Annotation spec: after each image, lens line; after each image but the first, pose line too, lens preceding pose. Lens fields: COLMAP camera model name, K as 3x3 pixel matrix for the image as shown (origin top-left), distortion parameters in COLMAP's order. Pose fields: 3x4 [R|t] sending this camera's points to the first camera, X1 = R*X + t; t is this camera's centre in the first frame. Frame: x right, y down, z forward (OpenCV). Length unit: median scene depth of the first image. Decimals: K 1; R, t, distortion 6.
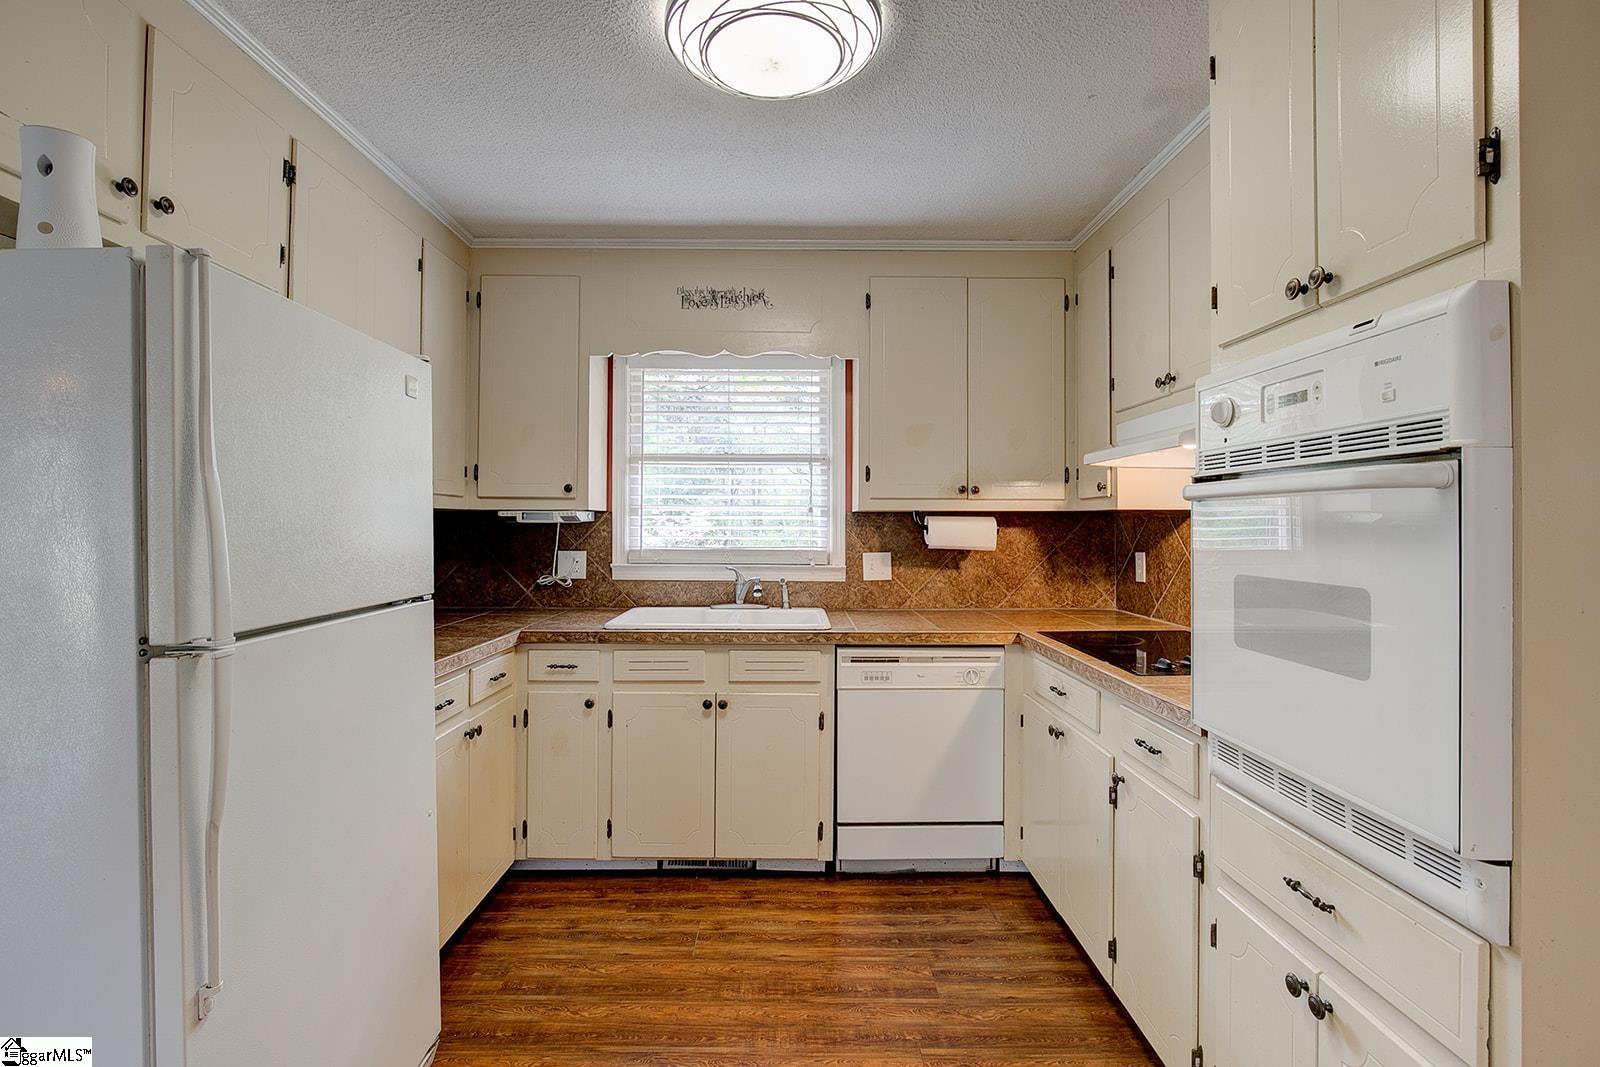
lens RADIAL K [[745.5, 0, 789.0], [0, 745.5, 513.3], [0, 0, 1]] dist [-0.009808, 0.004283]
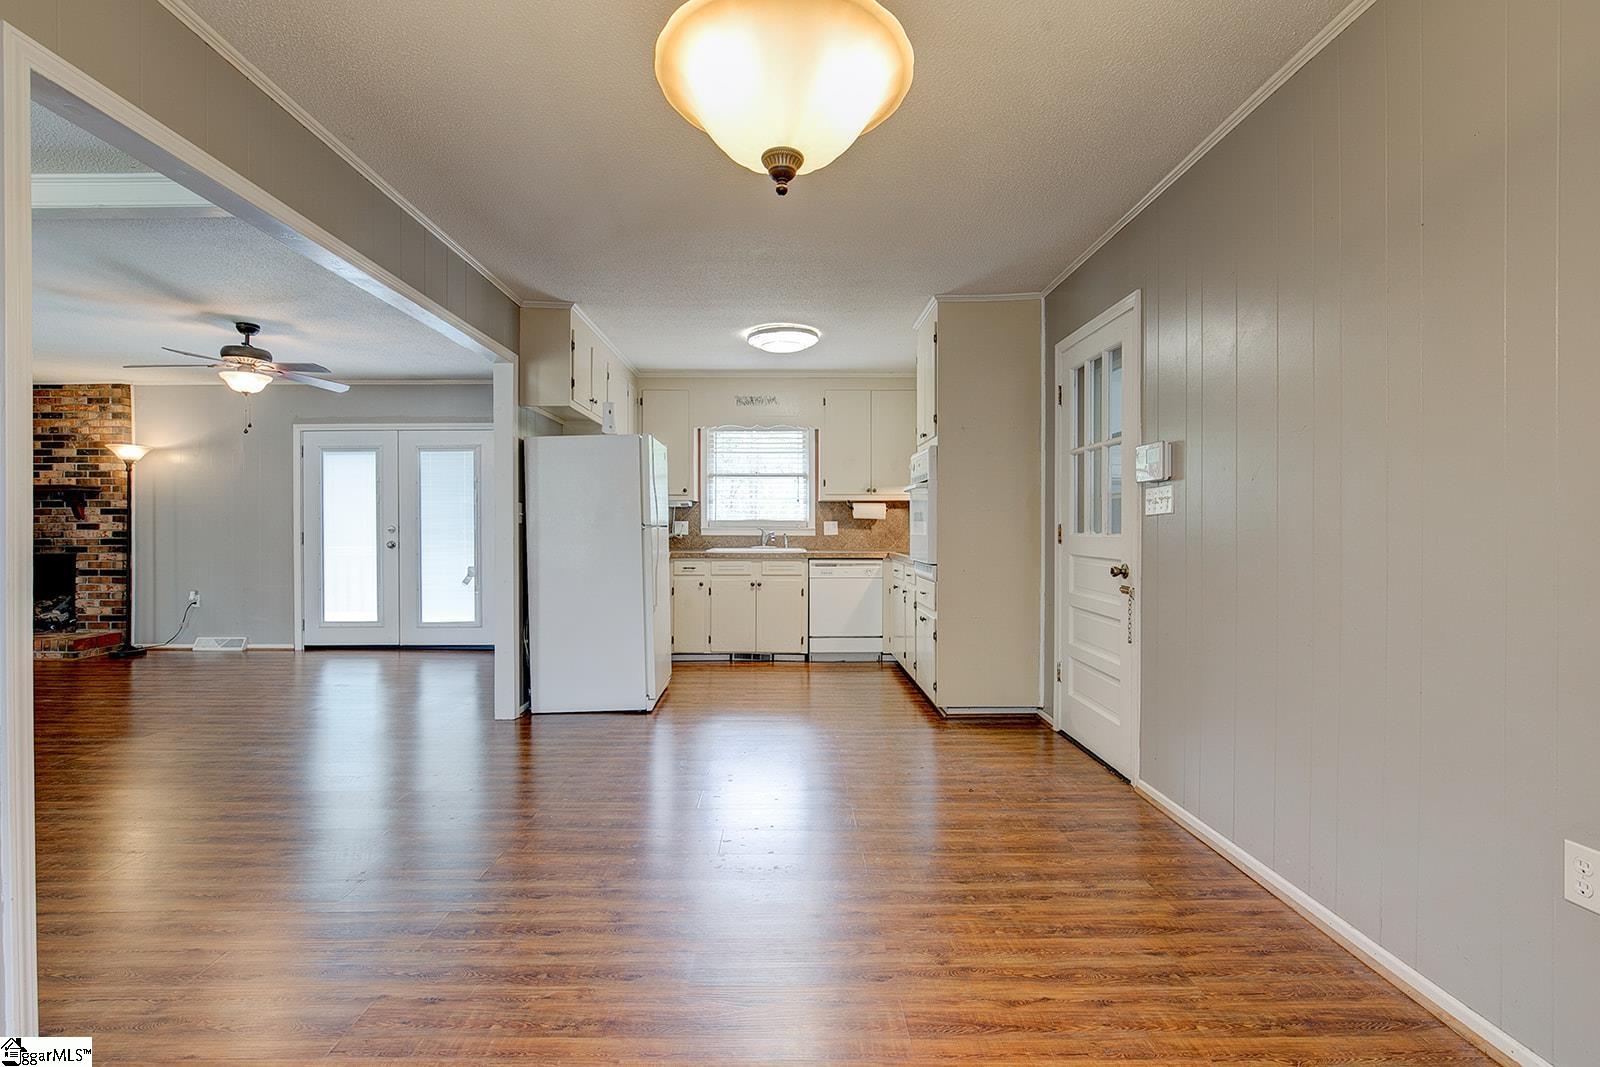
lens RADIAL K [[745.5, 0, 791.4], [0, 745.5, 533.7], [0, 0, 1]] dist [-0.009808, 0.004283]
pose [[0.999957, -0.004898, 0.007881, -0.007397], [0.004729, 0.999761, 0.021339, 0.051903], [-0.007984, -0.021300, 0.999741, -1.266343]]
